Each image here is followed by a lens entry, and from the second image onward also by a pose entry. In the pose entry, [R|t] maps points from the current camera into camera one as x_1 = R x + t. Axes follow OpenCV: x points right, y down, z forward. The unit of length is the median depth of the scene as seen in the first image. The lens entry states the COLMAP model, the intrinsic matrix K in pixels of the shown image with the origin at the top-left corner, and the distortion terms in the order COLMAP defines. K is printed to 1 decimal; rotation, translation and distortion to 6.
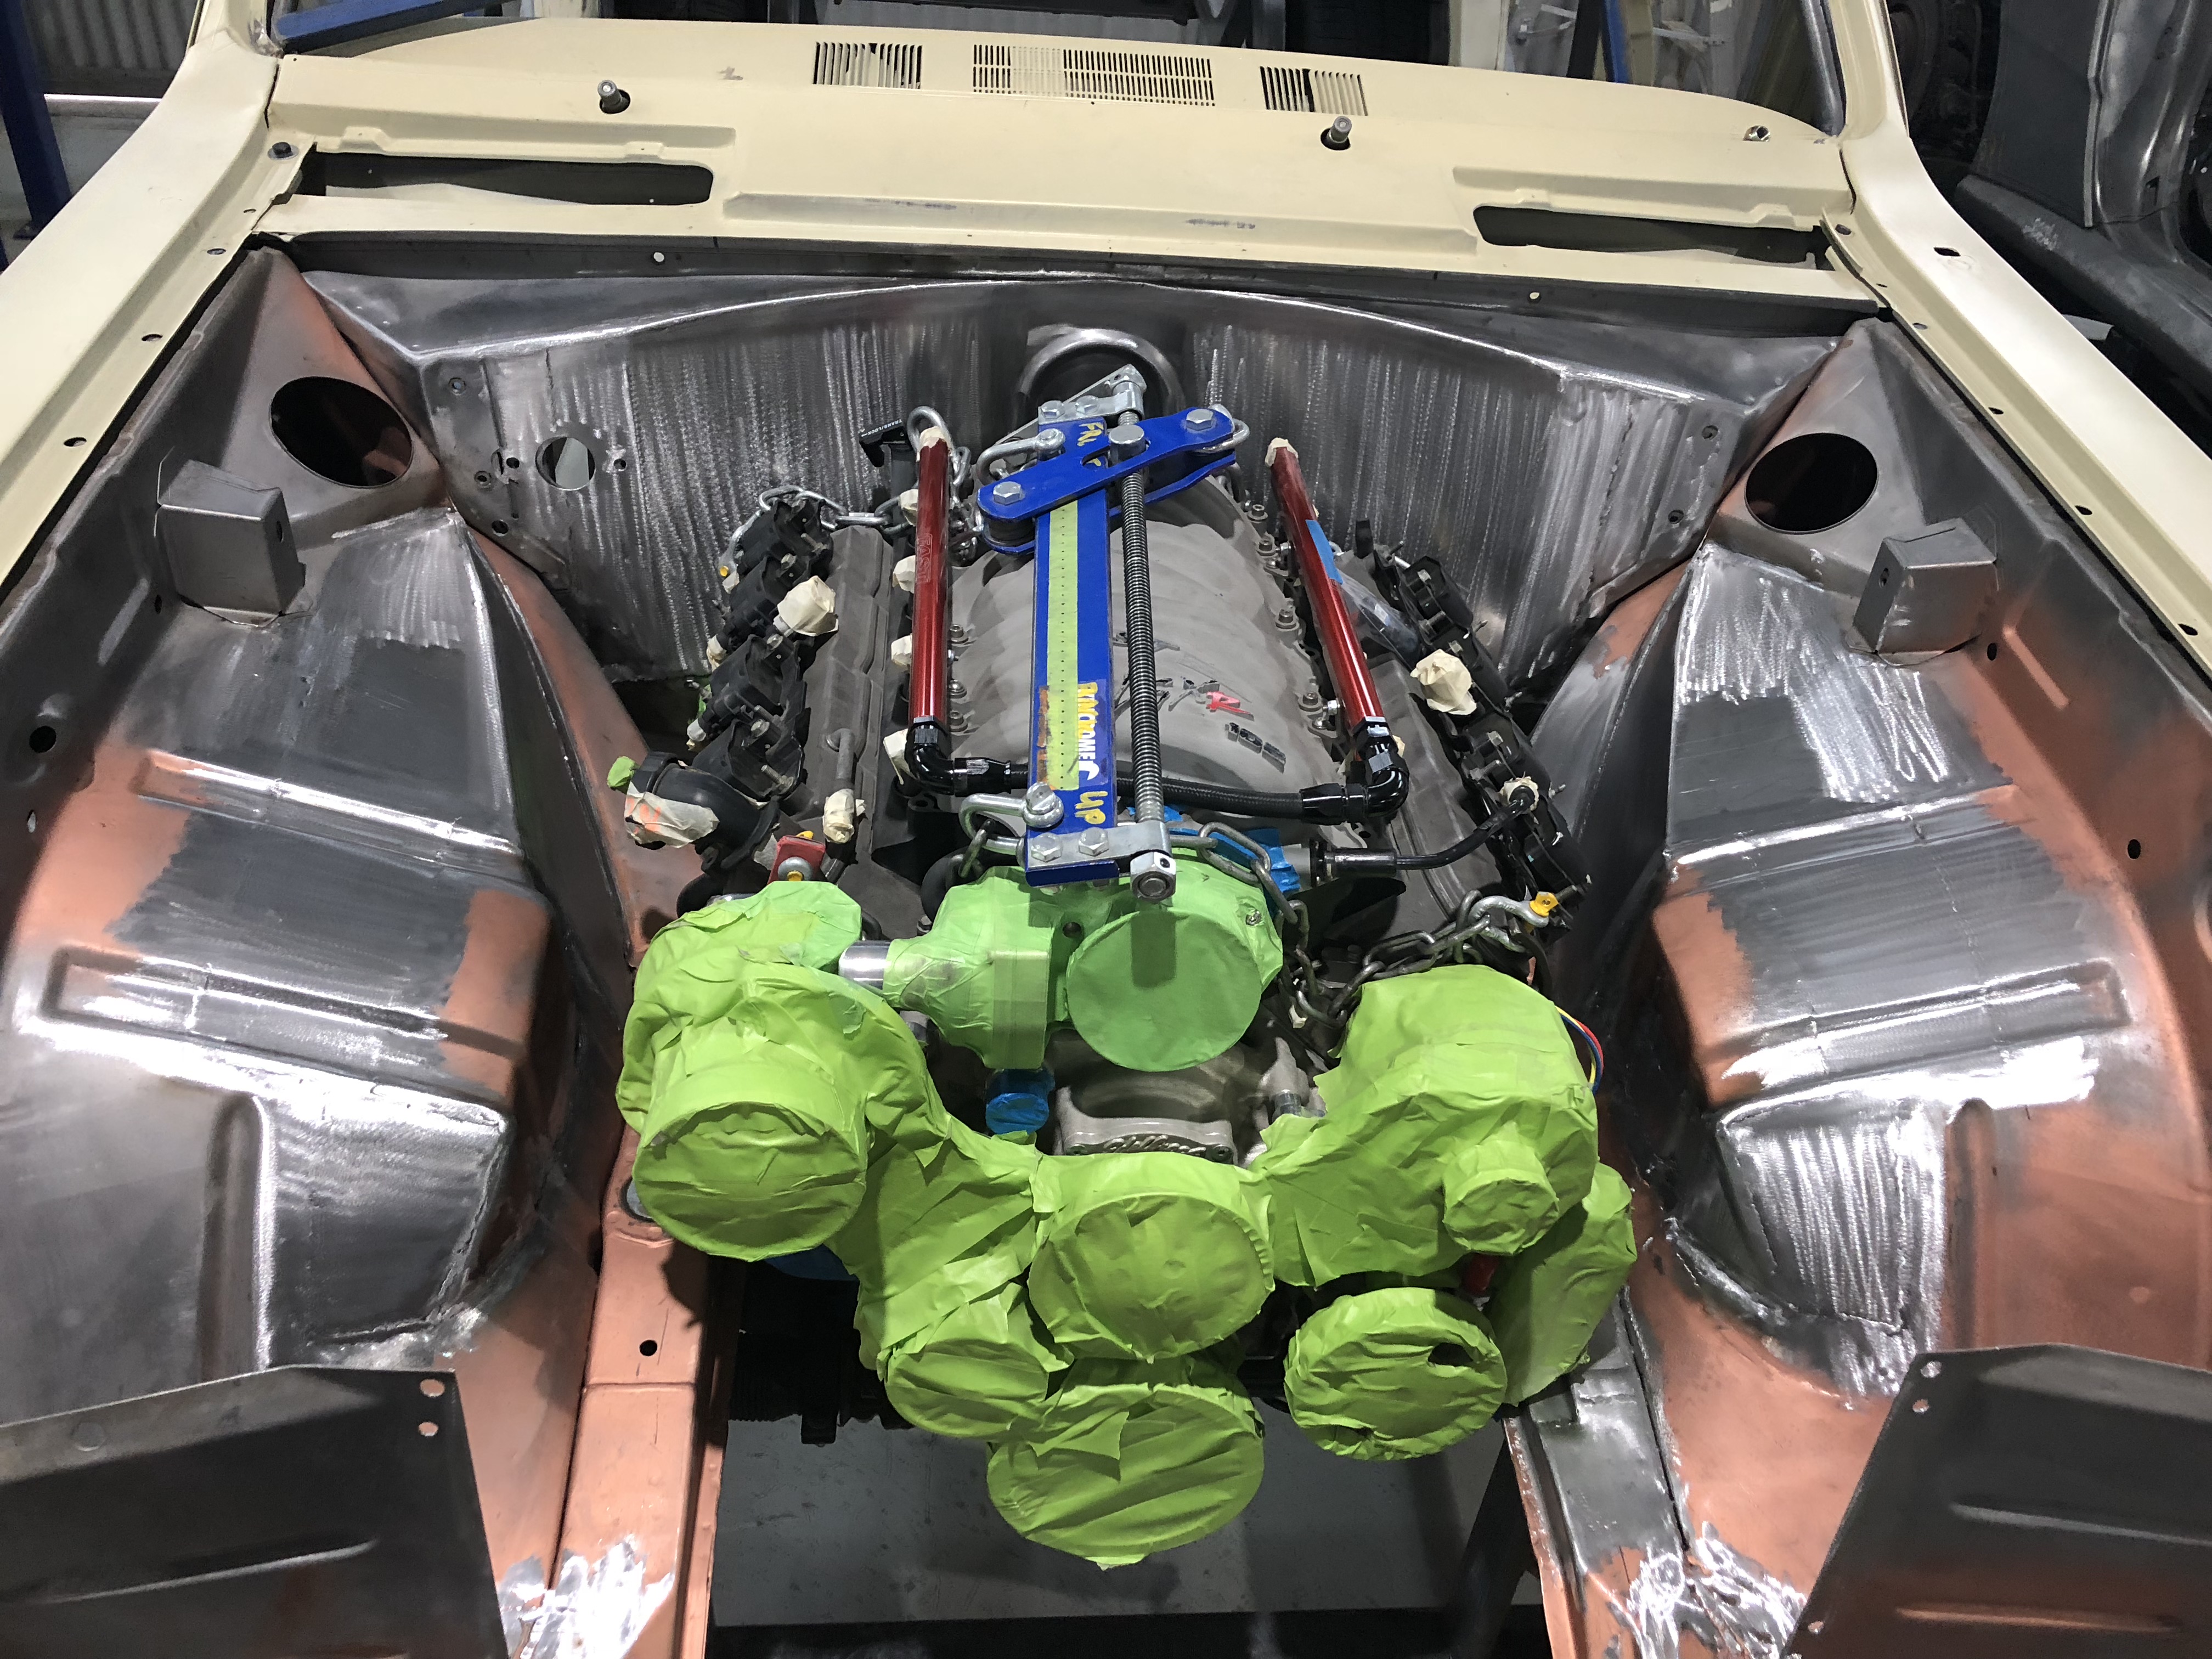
lens RADIAL K [[1809.1, 0, 1137.3], [0, 1809.1, 821.1], [0, 0, 1]] dist [-0.030894, 0.069937]
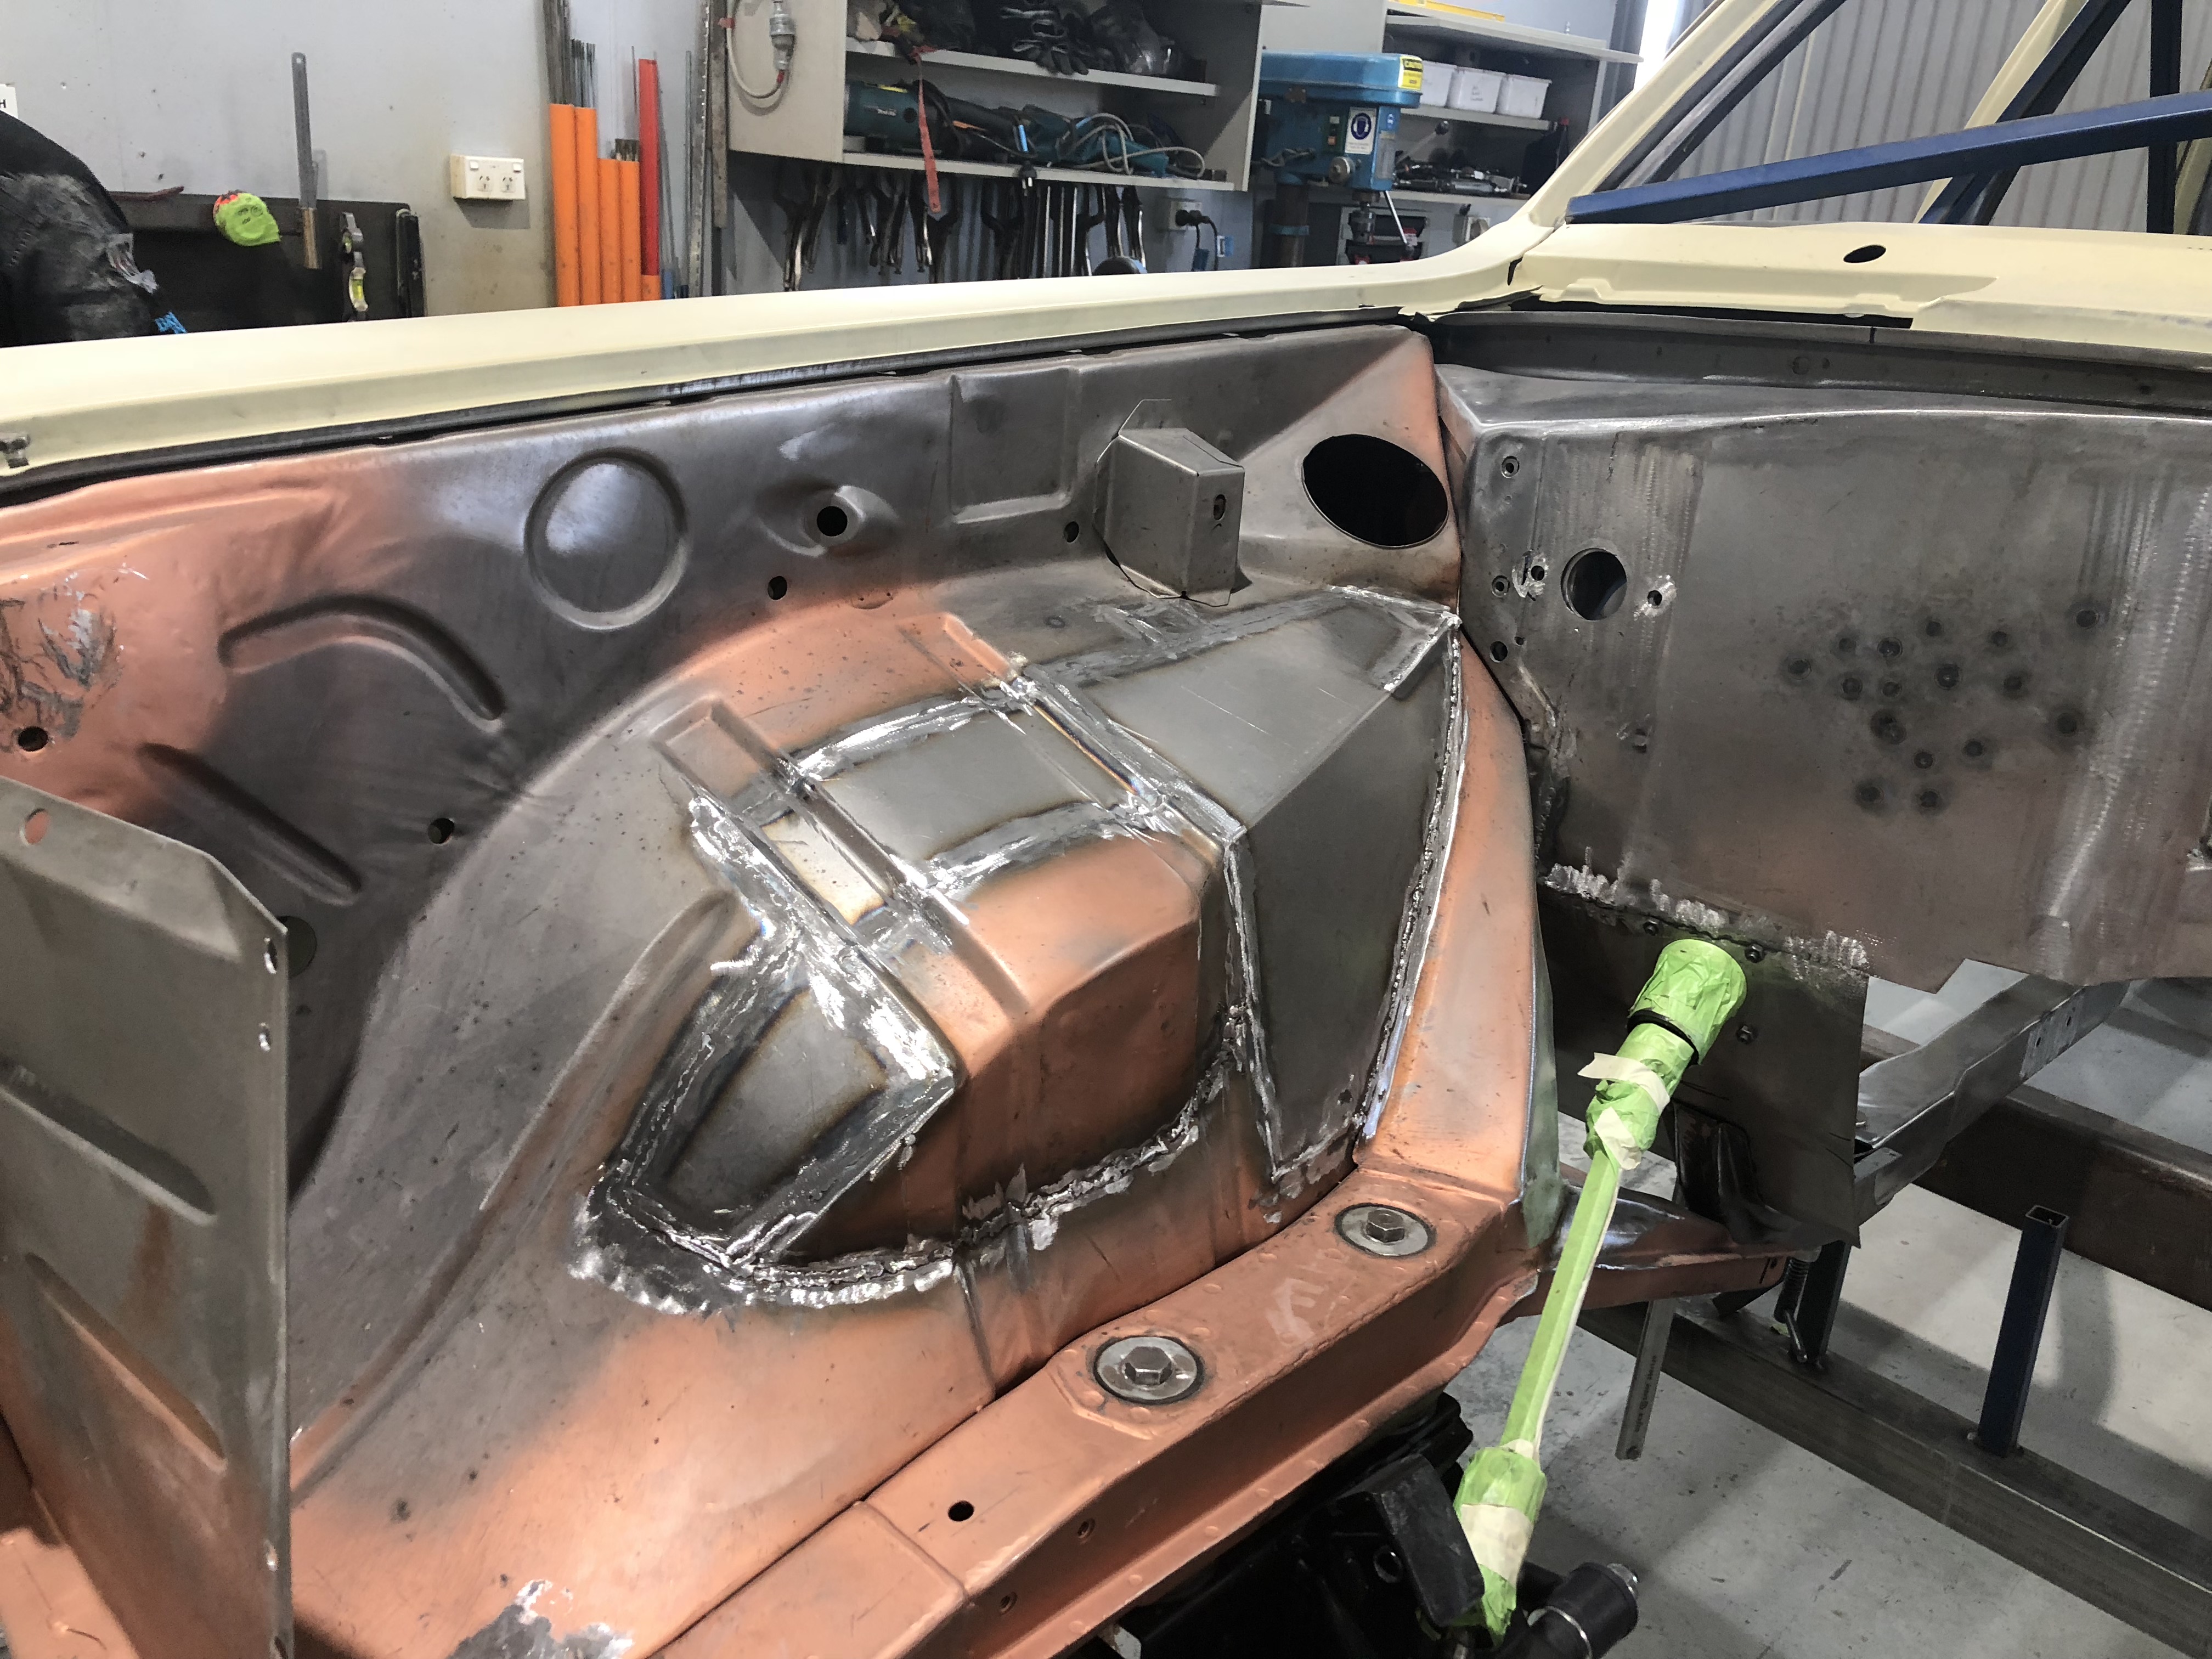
lens RADIAL K [[1805.4, 0, 1100.3], [0, 1805.4, 839.6], [0, 0, 1]] dist [0.010012, 0.003118]
pose [[0.652410, 0.243882, -0.717553, 0.146029], [-0.481245, 0.864736, -0.143648, 0.122169], [0.585461, 0.439036, 0.681530, 0.383085]]
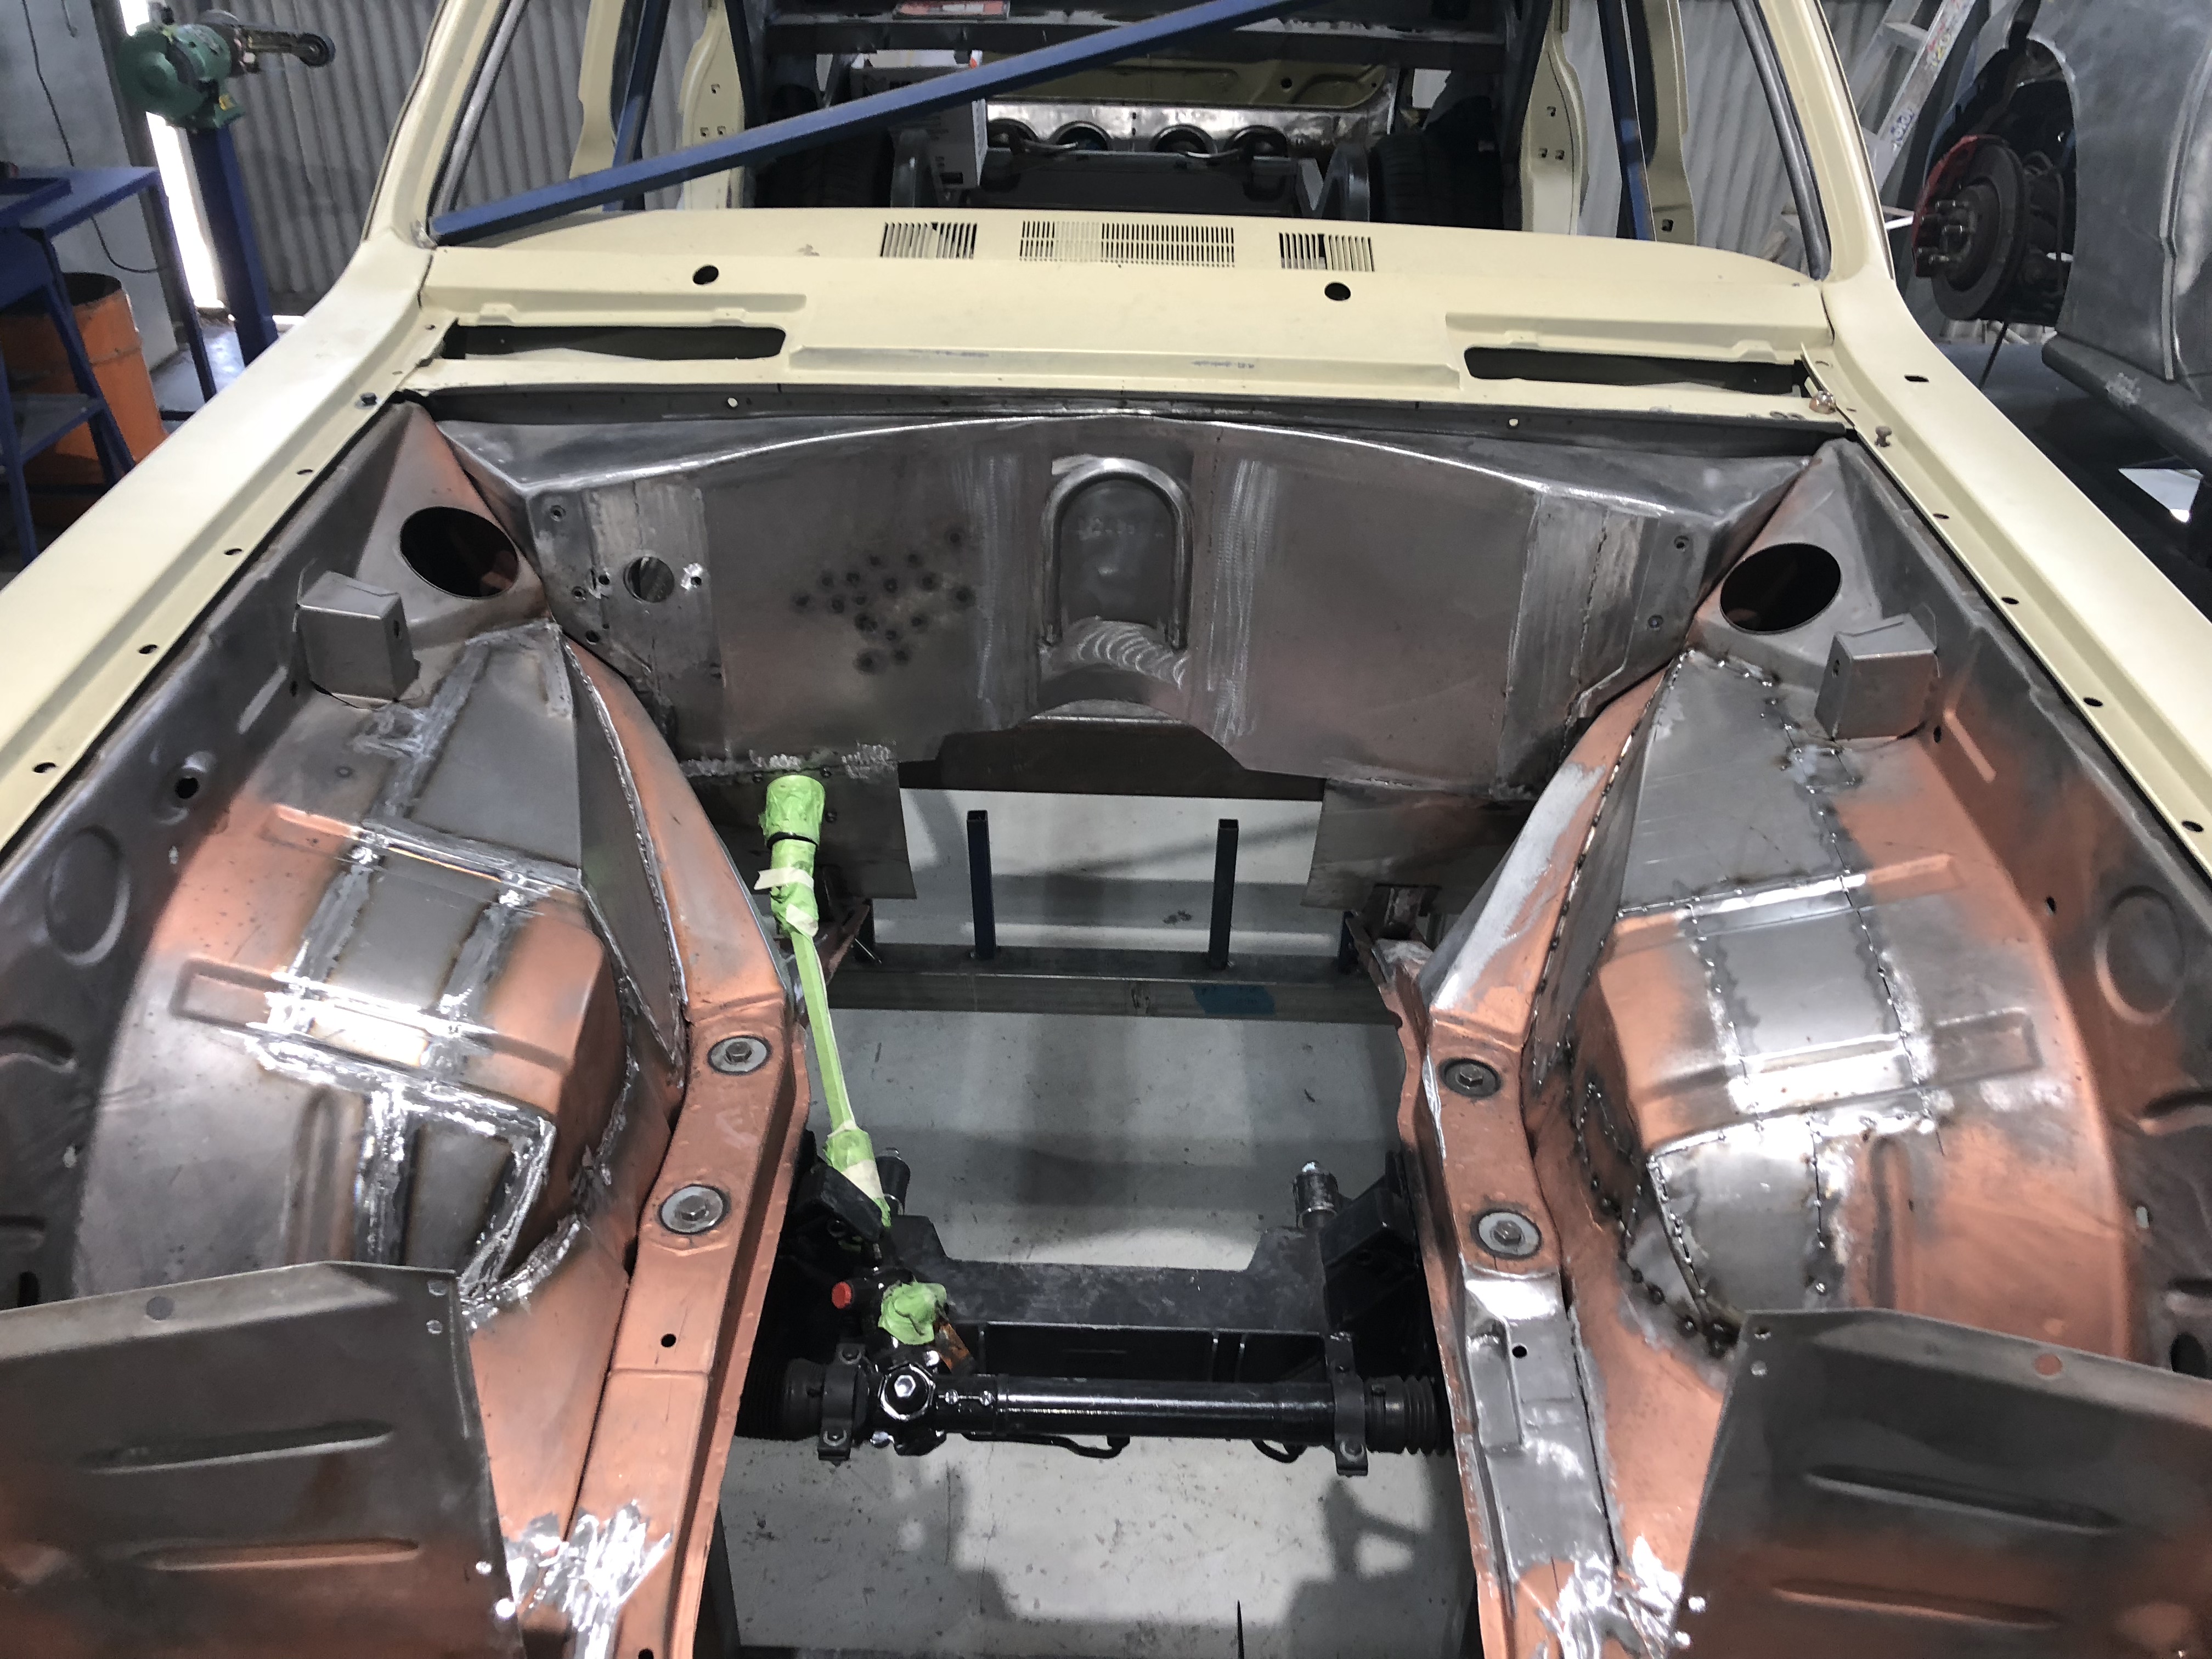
lens RADIAL K [[1809.2, 0, 1114.2], [0, 1809.2, 819.4], [0, 0, 1]] dist [-0.000234, -0.004125]
pose [[0.994931, 0.002518, -0.100524, 0.094124], [-0.012699, 0.994829, -0.100769, 0.065735], [0.099751, 0.101535, 0.989818, -0.092880]]
